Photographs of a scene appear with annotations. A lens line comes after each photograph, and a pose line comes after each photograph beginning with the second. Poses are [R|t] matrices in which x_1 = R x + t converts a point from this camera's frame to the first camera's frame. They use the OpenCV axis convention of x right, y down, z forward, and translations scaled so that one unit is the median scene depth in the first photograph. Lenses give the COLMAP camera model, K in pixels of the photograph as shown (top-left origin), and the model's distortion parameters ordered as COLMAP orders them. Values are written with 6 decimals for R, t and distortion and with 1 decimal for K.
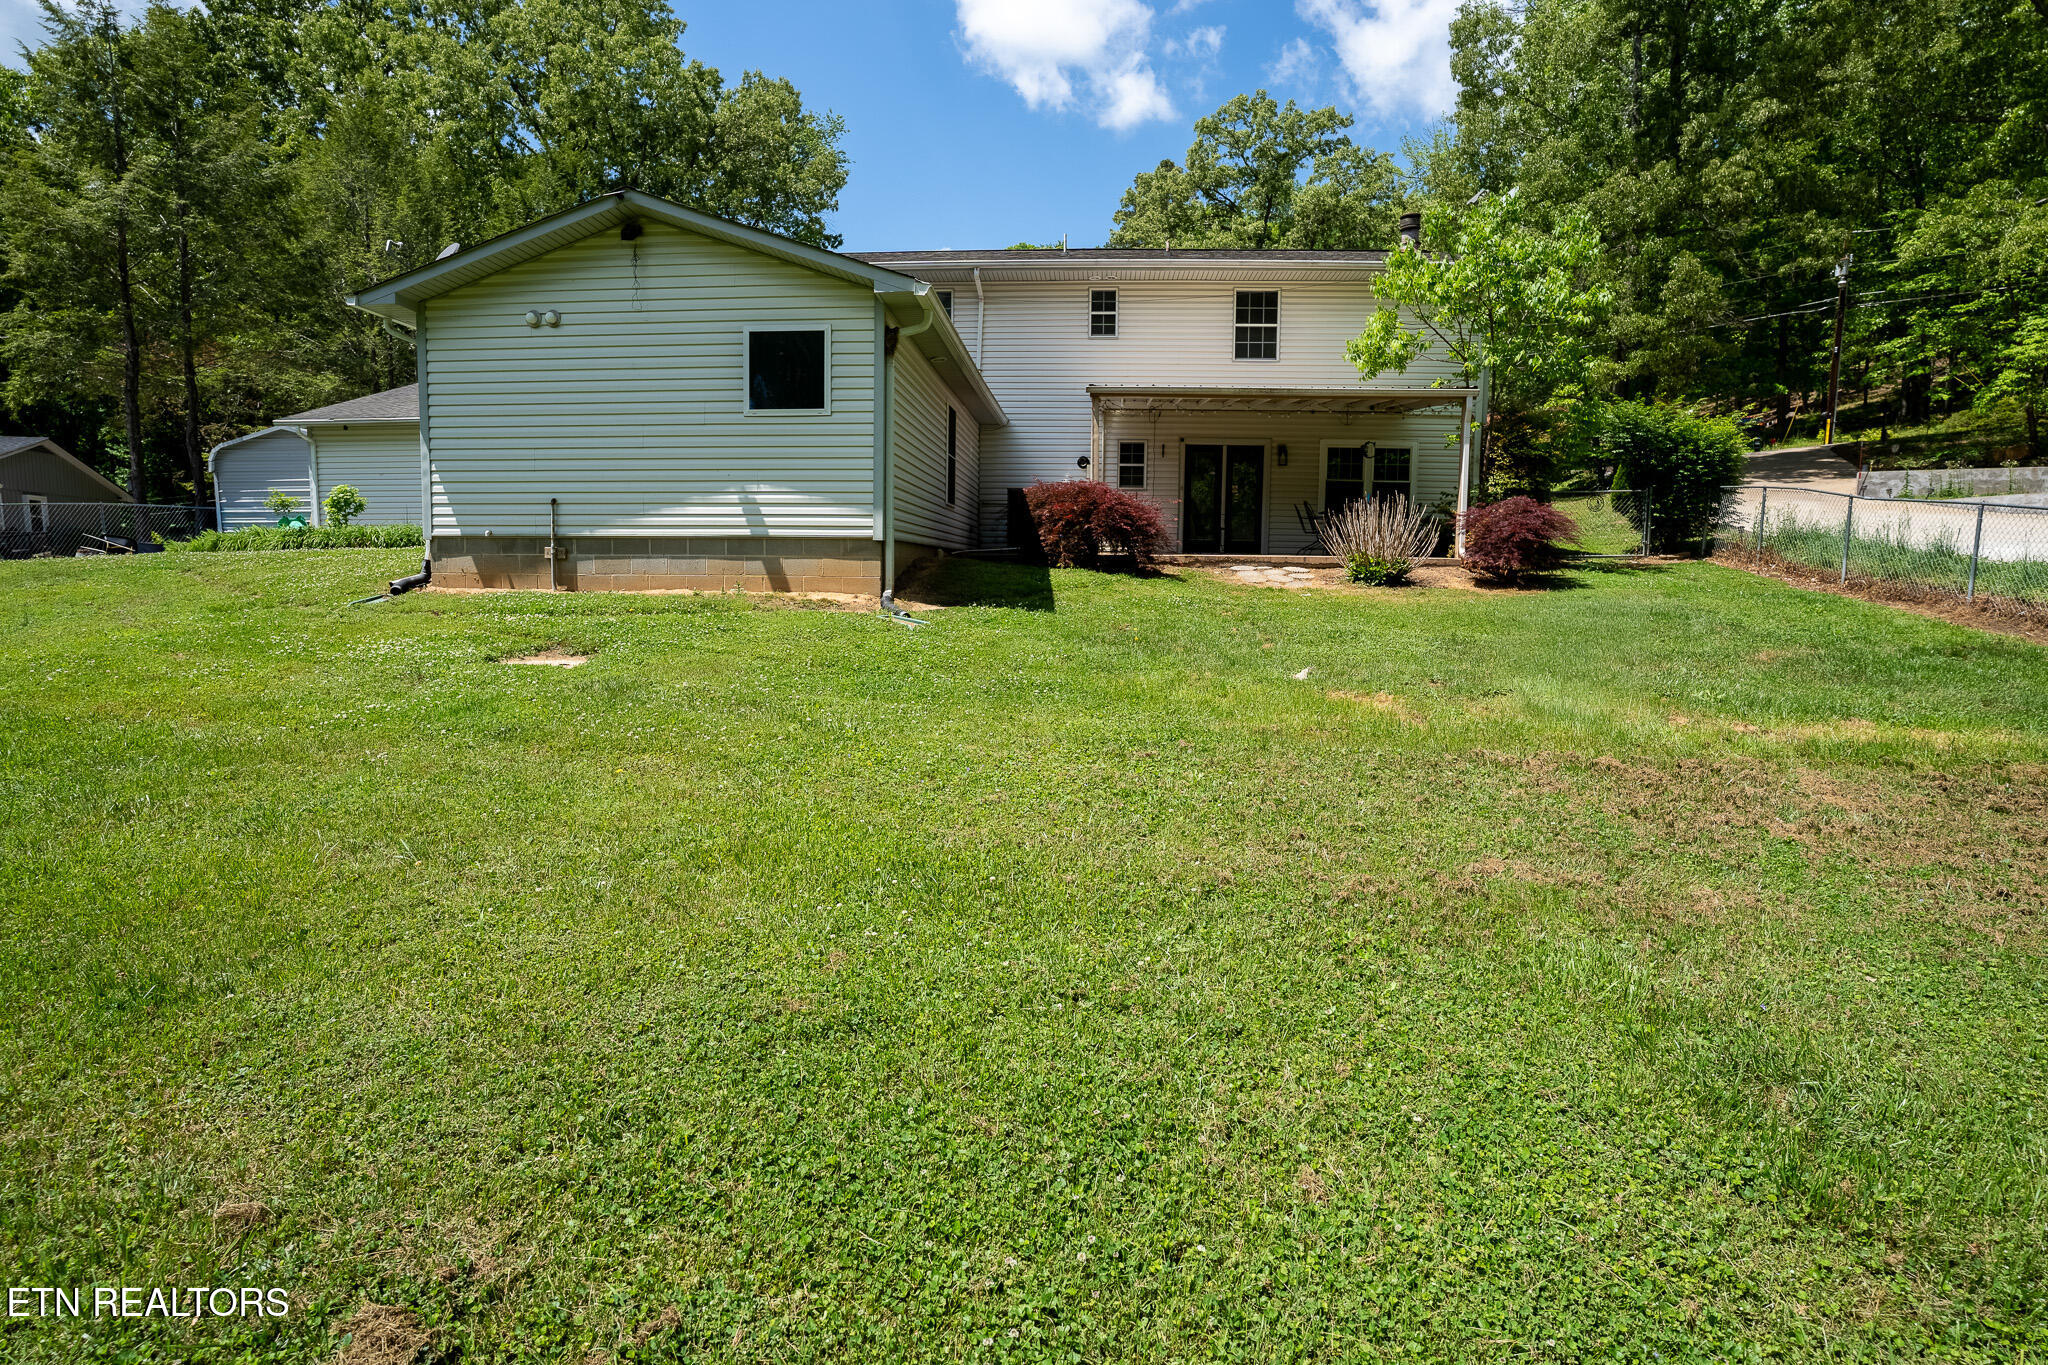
lens RADIAL K [[1070.3, 0, 1012.4], [0, 1070.3, 676.8], [0, 0, 1]] dist [-0.075504, 0.041200]
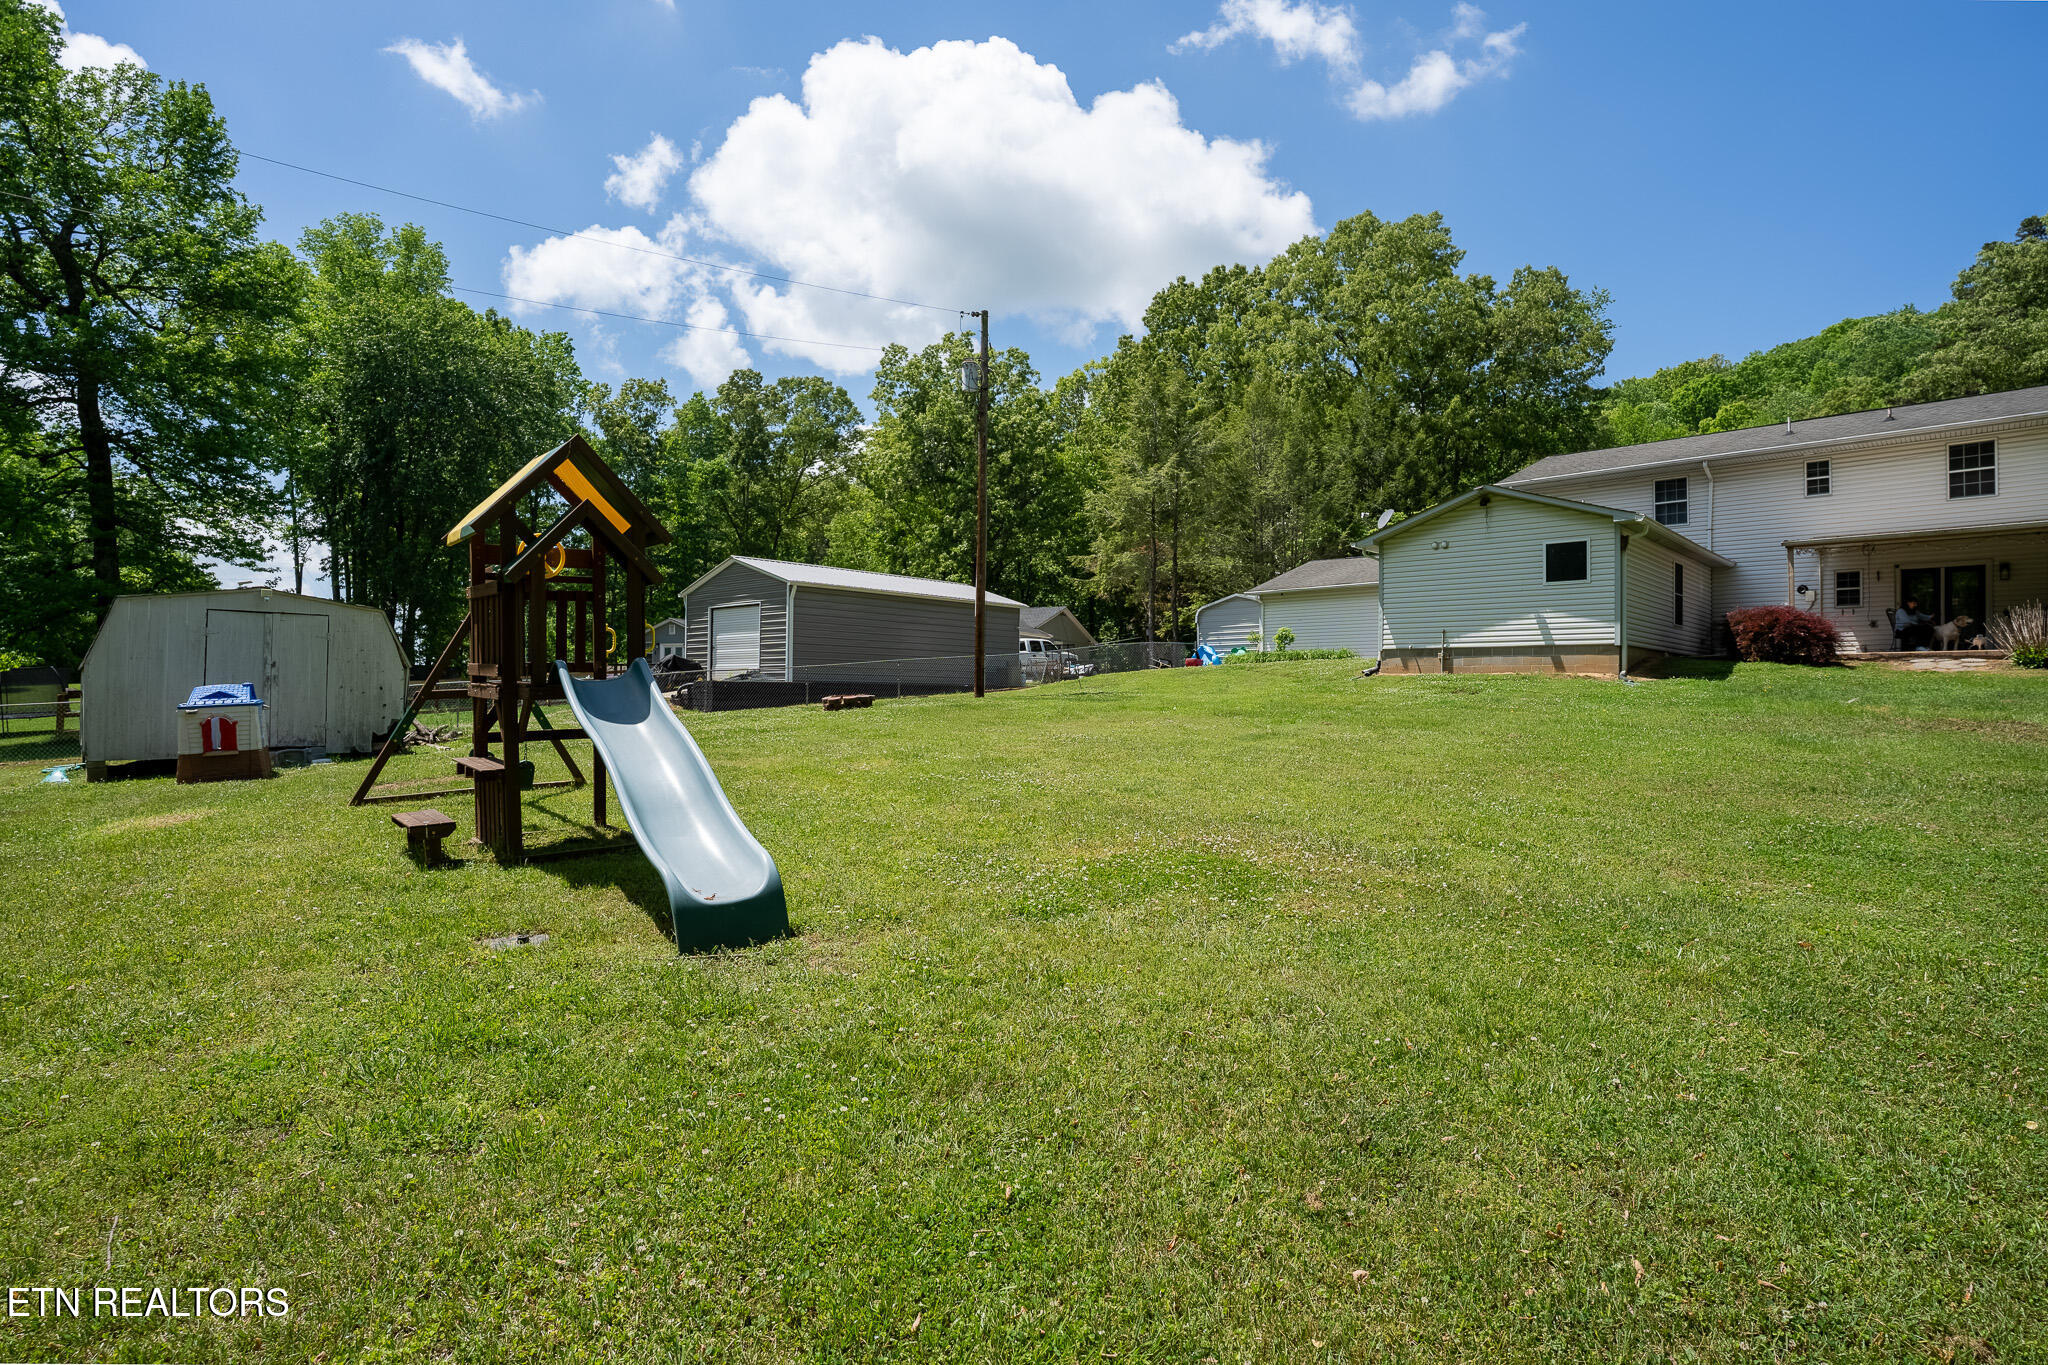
lens RADIAL K [[1020.8, 0, 1017.6], [0, 1020.8, 680.4], [0, 0, 1]] dist [-0.061271, 0.020779]
pose [[0.766518, -0.012856, -0.642094, 0.109354], [-0.063797, 0.993330, -0.096048, 0.096256], [0.639046, 0.114586, 0.760585, -0.570031]]
